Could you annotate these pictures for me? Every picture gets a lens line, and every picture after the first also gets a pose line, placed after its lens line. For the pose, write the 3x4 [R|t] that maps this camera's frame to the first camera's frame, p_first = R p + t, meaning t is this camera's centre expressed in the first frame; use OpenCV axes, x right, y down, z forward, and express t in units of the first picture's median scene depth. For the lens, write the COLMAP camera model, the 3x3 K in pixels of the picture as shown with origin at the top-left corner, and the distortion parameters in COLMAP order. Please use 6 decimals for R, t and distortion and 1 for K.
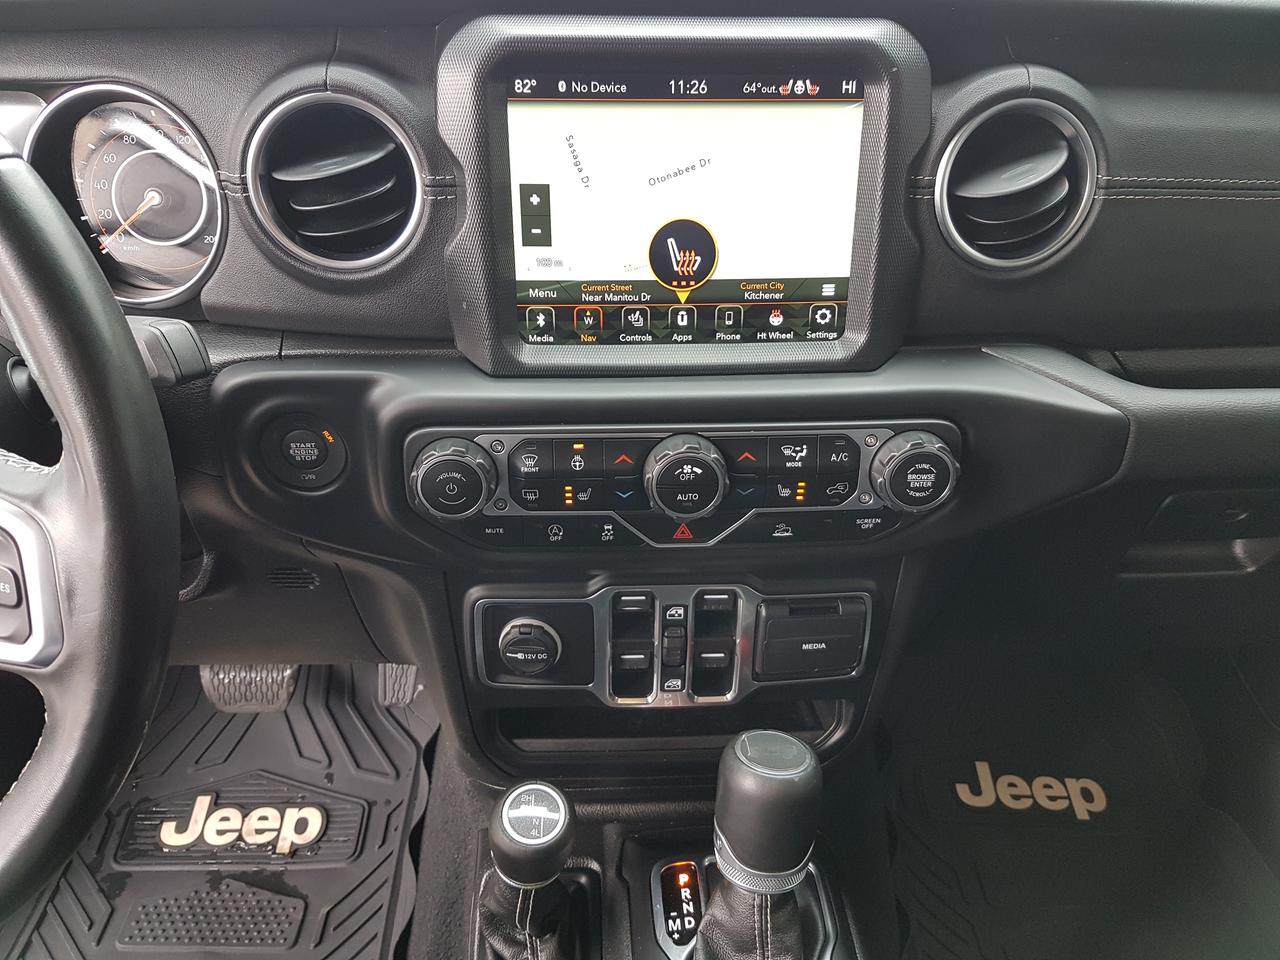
lens RADIAL K [[976.7, 0, 629.6], [0, 976.7, 469.2], [0, 0, 1]] dist [0.191976, -0.359781]
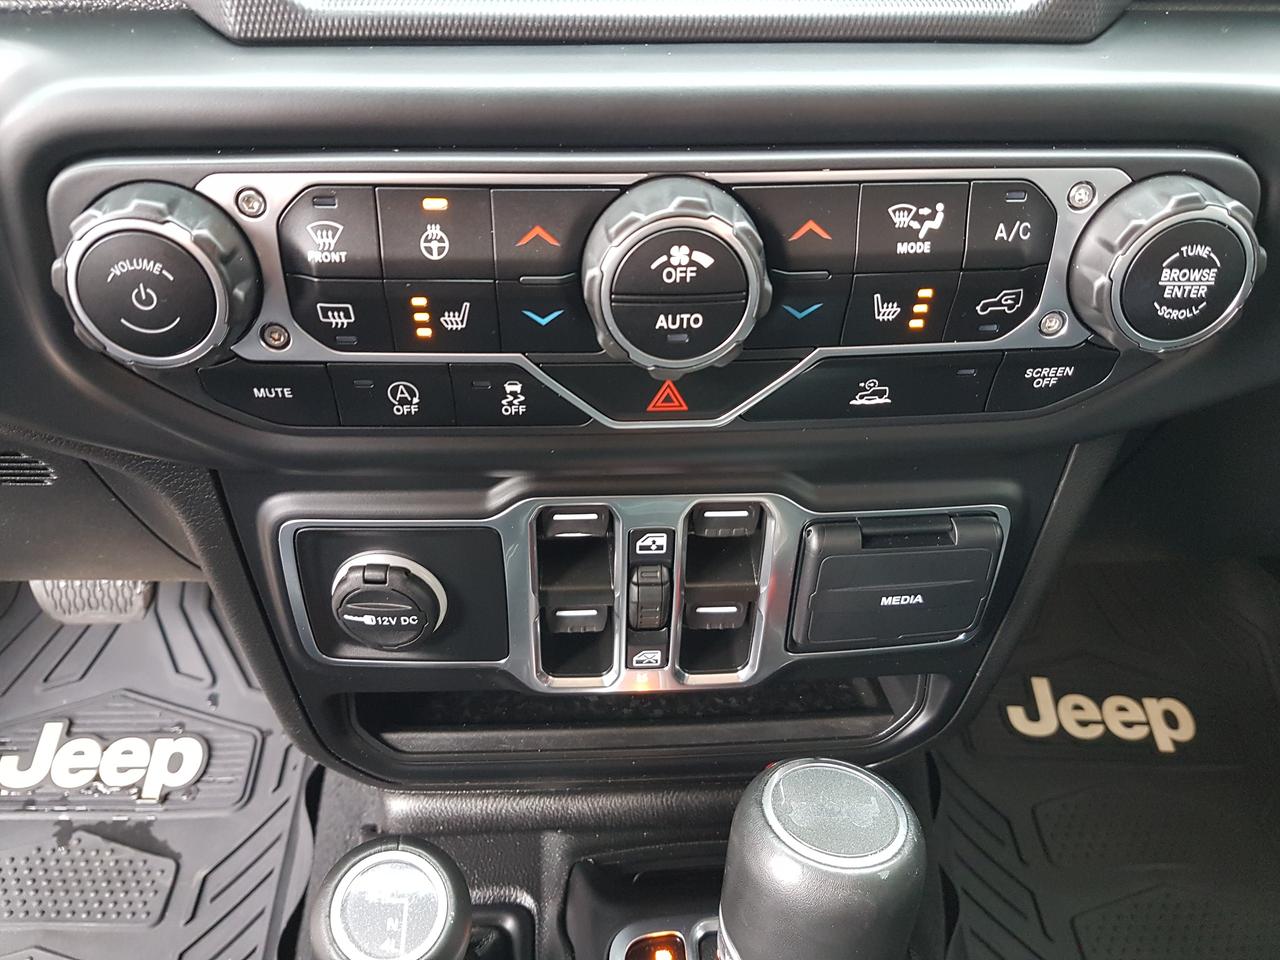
lens RADIAL K [[976.7, 0, 629.6], [0, 976.7, 469.2], [0, 0, 1]] dist [0.191976, -0.359781]
pose [[0.999817, -0.000708, 0.019127, 0.023354], [-0.002104, 0.989196, 0.146584, 0.025159], [-0.019024, -0.146597, 0.989013, 0.457999]]
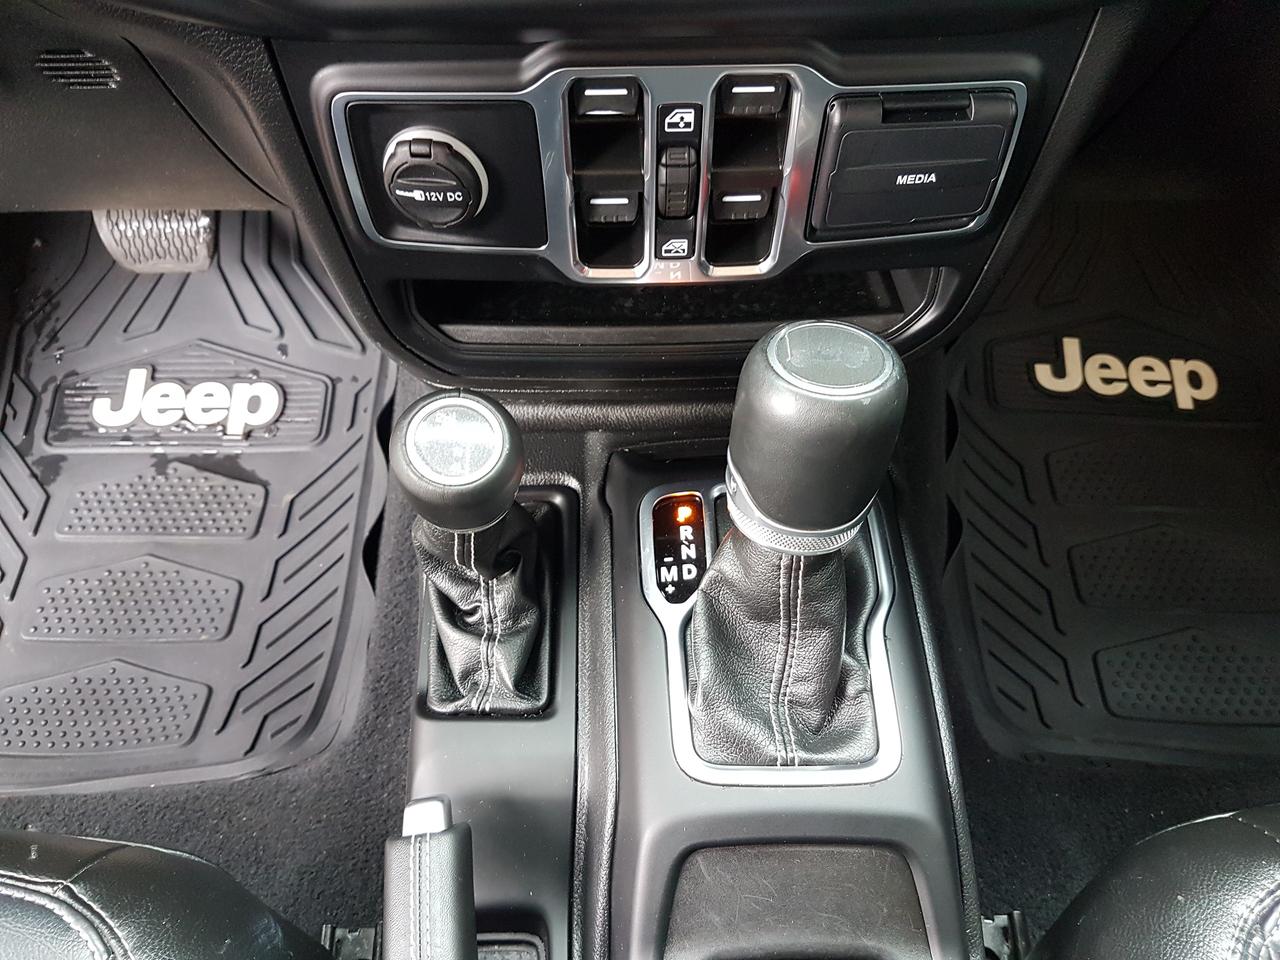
lens RADIAL K [[983.5, 0, 633.6], [0, 983.5, 496.8], [0, 0, 1]] dist [0.197262, -0.429438]
pose [[0.999540, 0.013225, -0.027311, 0.037943], [0.000325, 0.895312, 0.445440, 0.081515], [0.030343, -0.445244, 0.894895, 0.374388]]
